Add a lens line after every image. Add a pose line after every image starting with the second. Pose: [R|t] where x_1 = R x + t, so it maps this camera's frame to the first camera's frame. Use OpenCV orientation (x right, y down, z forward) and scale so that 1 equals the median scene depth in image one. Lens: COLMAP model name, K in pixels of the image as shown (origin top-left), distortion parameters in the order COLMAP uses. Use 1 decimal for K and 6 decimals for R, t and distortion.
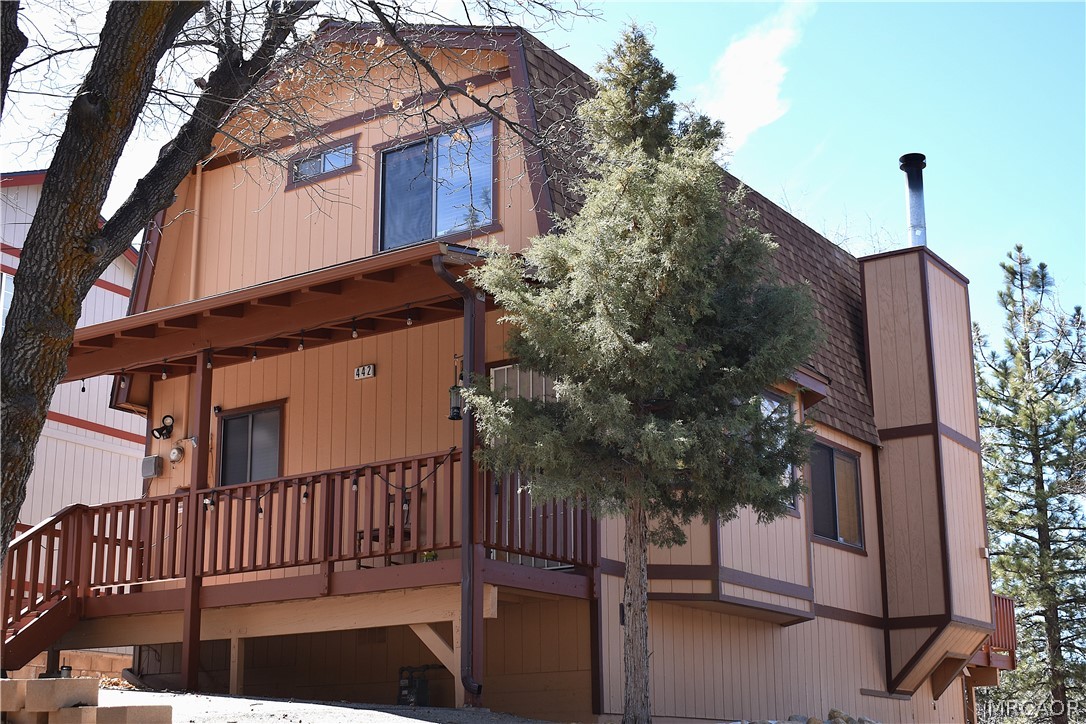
lens RADIAL K [[1531.3, 0, 543.0], [0, 1531.3, 362.0], [0, 0, 1]] dist [0.007522, 0.029267]
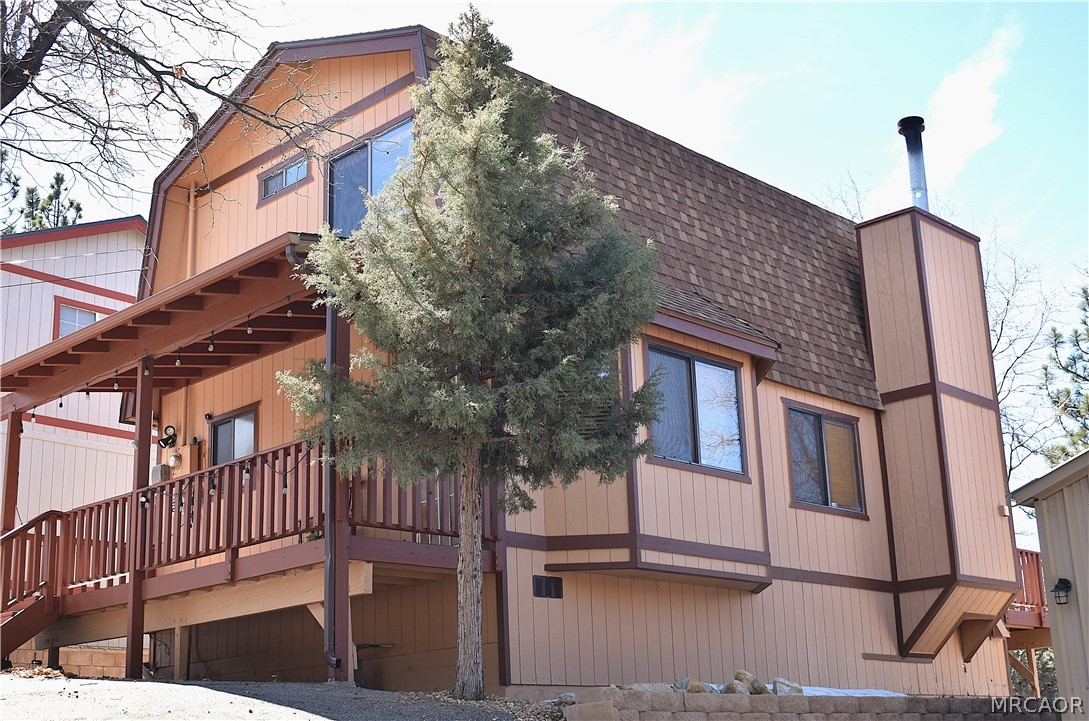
lens RADIAL K [[1415.5, 0, 544.5], [0, 1415.5, 360.5], [0, 0, 1]] dist [0.003630, -0.023538]
pose [[0.983504, -0.076540, -0.163896, 0.165393], [0.074298, 0.997040, -0.019773, 0.026014], [0.164924, 0.007269, 0.986279, 0.057323]]
